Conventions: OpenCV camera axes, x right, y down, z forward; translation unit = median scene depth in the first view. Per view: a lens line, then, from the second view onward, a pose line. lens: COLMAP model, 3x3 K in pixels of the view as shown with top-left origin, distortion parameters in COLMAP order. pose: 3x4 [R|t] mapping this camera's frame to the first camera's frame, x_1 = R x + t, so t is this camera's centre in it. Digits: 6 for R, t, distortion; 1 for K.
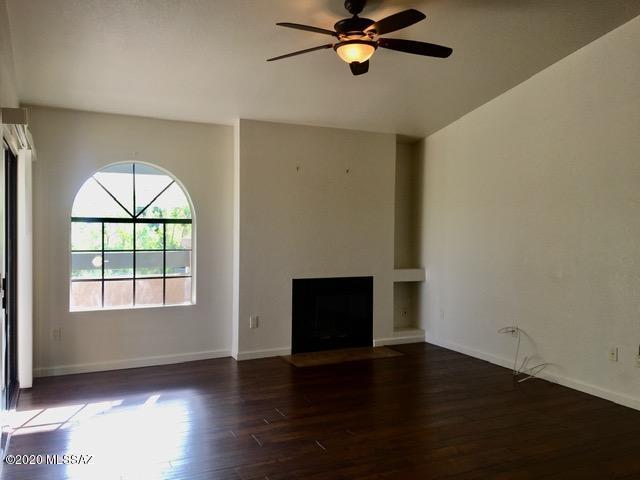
lens RADIAL K [[543.5, 0, 320.0], [0, 543.5, 240.0], [0, 0, 1]] dist [0.090715, -0.110245]
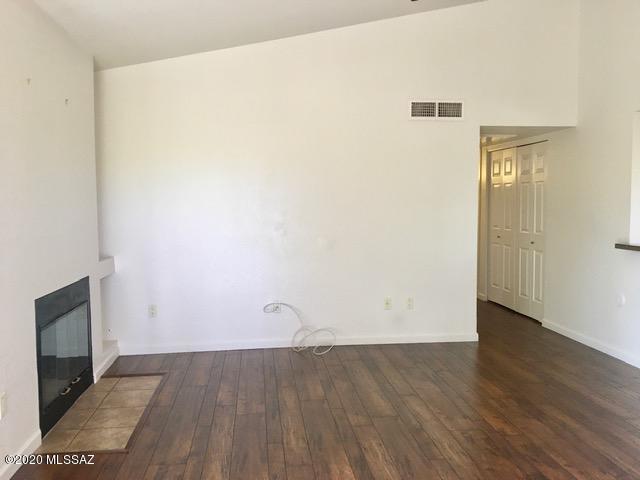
lens RADIAL K [[543.5, 0, 320.0], [0, 543.5, 240.0], [0, 0, 1]] dist [0.090715, -0.110245]
pose [[0.313568, -0.074847, 0.946611, -0.489249], [0.029829, 0.997173, 0.068964, -0.013686], [-0.949097, 0.006611, 0.314914, 0.616775]]
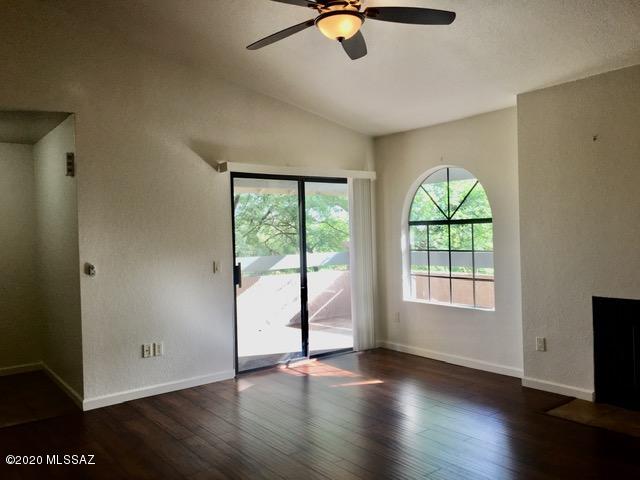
lens RADIAL K [[517.9, 0, 320.0], [0, 517.9, 240.0], [0, 0, 1]] dist [0.004506, -0.072382]
pose [[0.217930, -0.004346, -0.975955, 0.564066], [-0.011940, 0.999903, -0.007119, 0.008793], [0.975891, 0.013204, 0.217857, 0.541342]]
